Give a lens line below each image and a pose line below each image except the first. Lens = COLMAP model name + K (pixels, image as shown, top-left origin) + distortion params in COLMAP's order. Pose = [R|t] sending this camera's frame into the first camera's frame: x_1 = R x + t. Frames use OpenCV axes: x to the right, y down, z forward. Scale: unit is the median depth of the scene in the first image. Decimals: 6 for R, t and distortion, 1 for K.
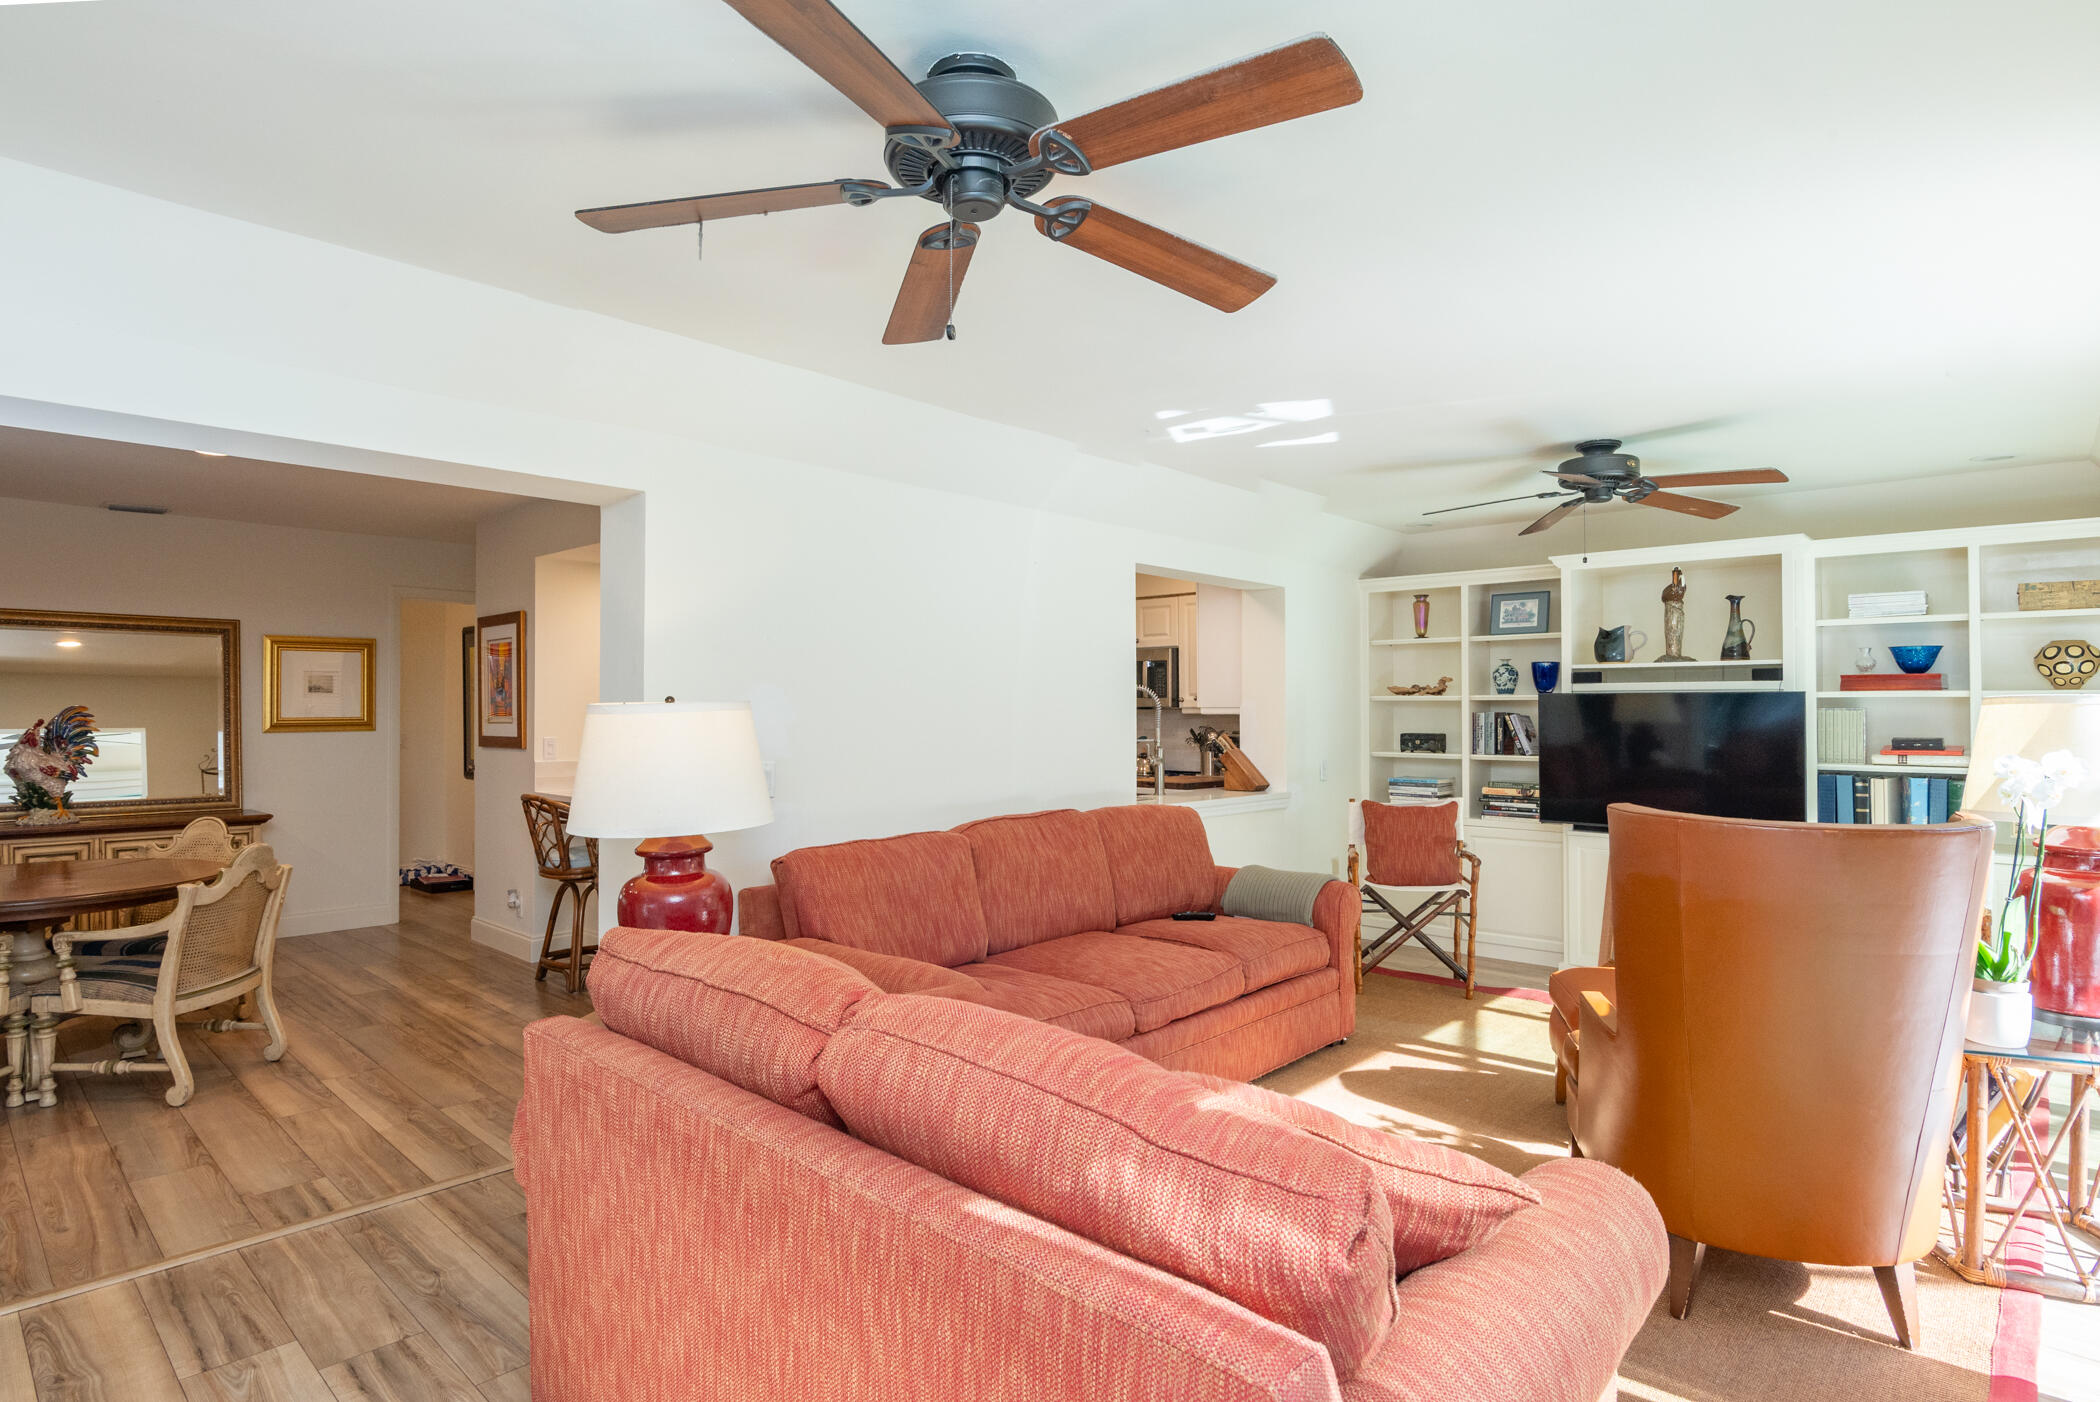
lens RADIAL K [[1028.2, 0, 1041.9], [0, 1028.2, 705.1], [0, 0, 1]] dist [-0.004120, 0.000482]
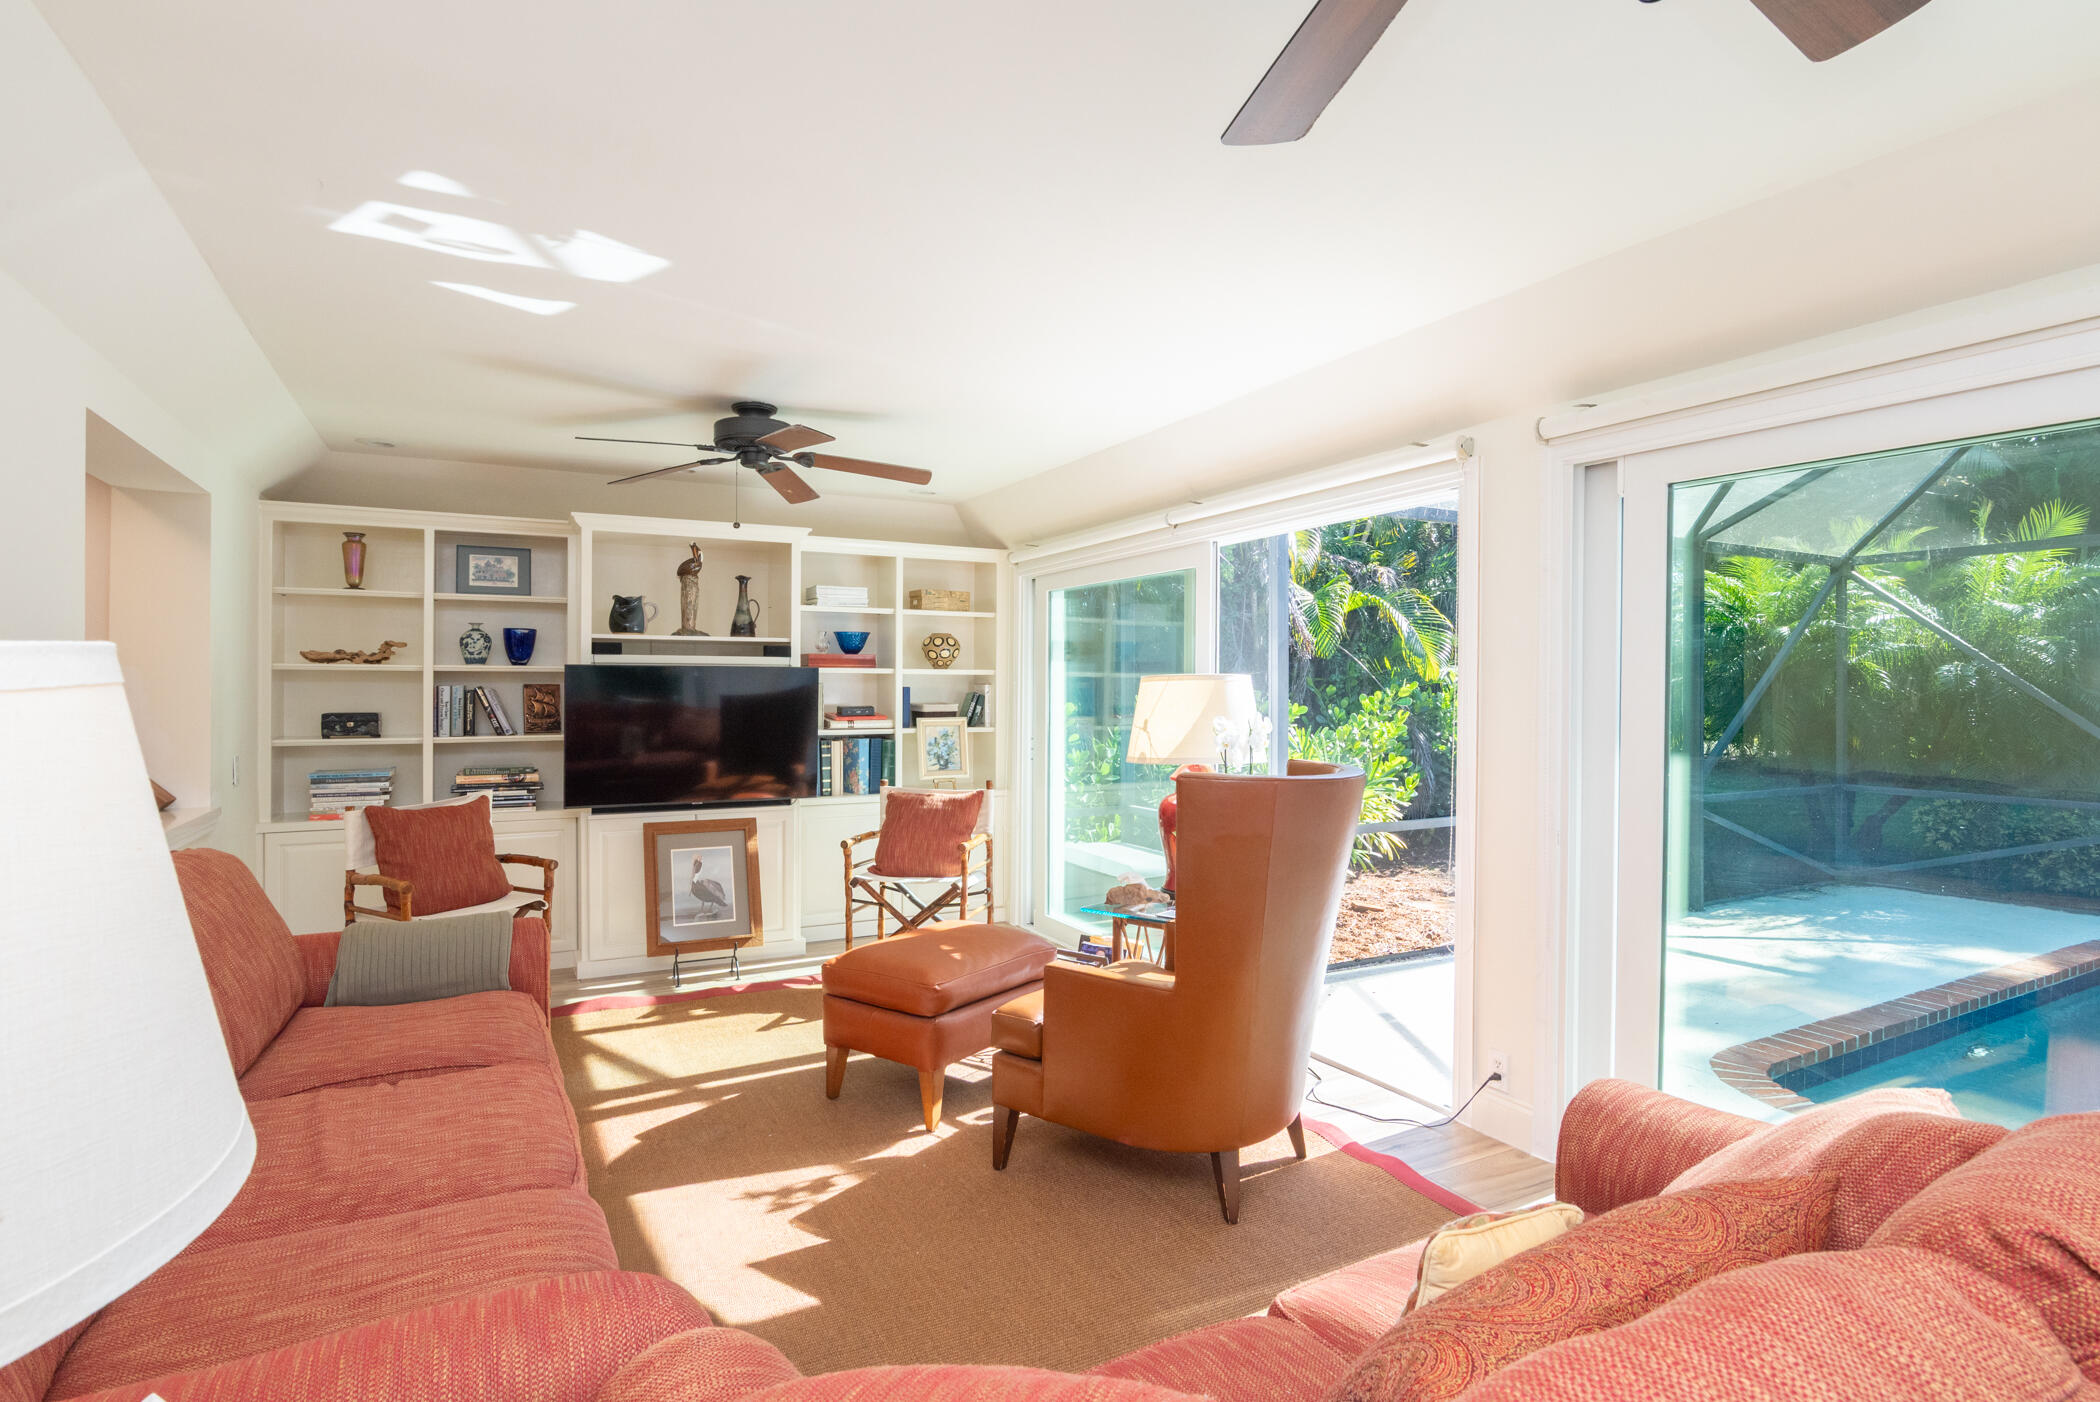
lens RADIAL K [[1028.2, 0, 1045.8], [0, 1028.2, 689.8], [0, 0, 1]] dist [-0.004120, 0.000482]
pose [[0.371716, -0.004961, 0.928333, -0.198671], [-0.006593, 0.999946, 0.007984, 0.000710], [-0.928323, -0.009089, 0.371663, 0.304881]]
